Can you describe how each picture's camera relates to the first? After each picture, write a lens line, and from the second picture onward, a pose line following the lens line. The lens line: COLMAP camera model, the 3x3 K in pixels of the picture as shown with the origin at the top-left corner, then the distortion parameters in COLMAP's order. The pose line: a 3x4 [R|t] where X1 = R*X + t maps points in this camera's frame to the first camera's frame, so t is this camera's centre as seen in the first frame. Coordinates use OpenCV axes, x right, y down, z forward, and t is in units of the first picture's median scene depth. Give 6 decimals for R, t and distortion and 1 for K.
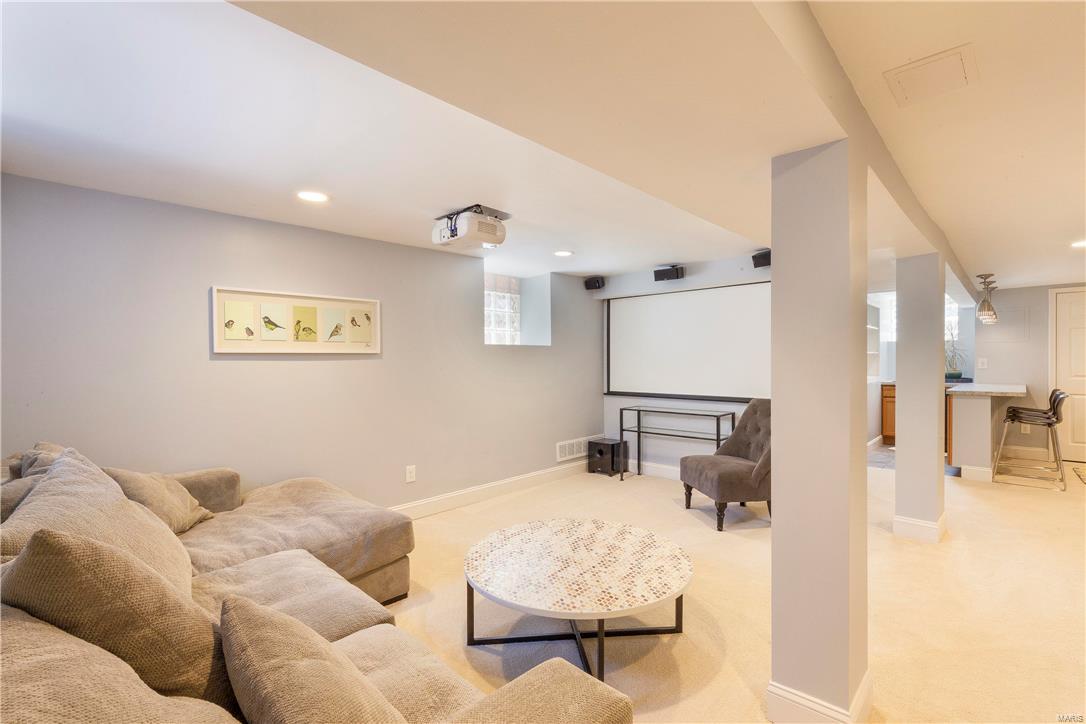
lens RADIAL K [[493.9, 0, 549.9], [0, 493.9, 368.1], [0, 0, 1]] dist [0.001805, -0.001857]
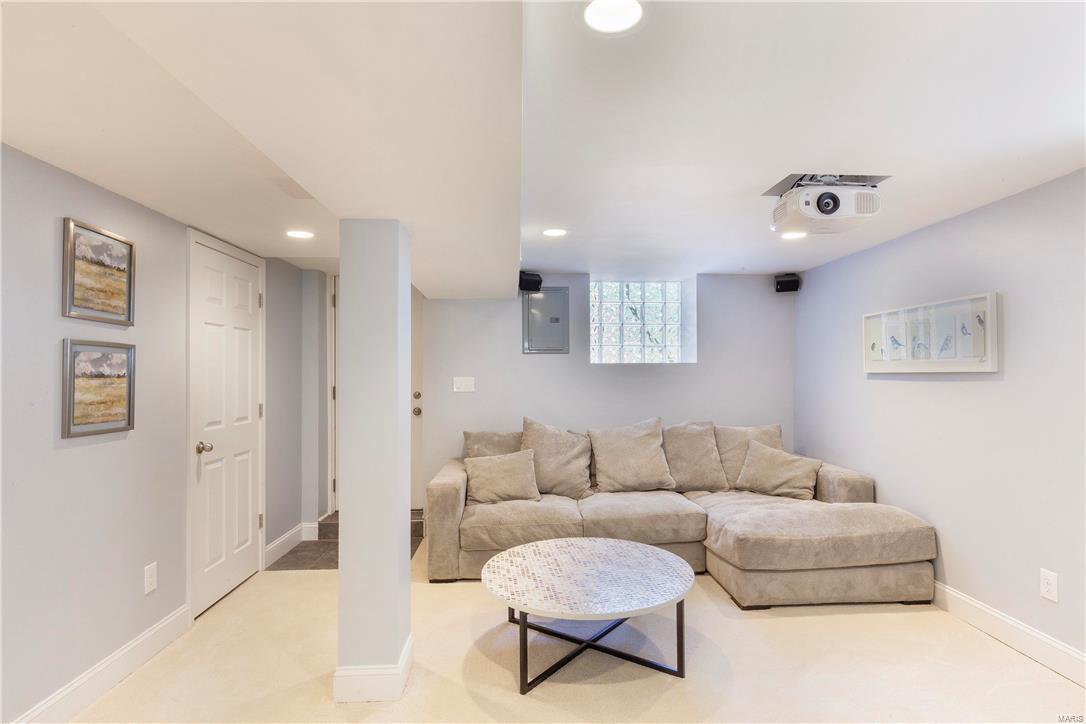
lens RADIAL K [[565.0, 0, 549.0], [0, 565.0, 366.5], [0, 0, 1]] dist [-0.001951, -0.001160]
pose [[-0.681047, -0.001371, -0.732238, 0.709764], [-0.005558, 0.999979, 0.003297, -0.042683], [0.732218, 0.006315, -0.681041, 1.250938]]
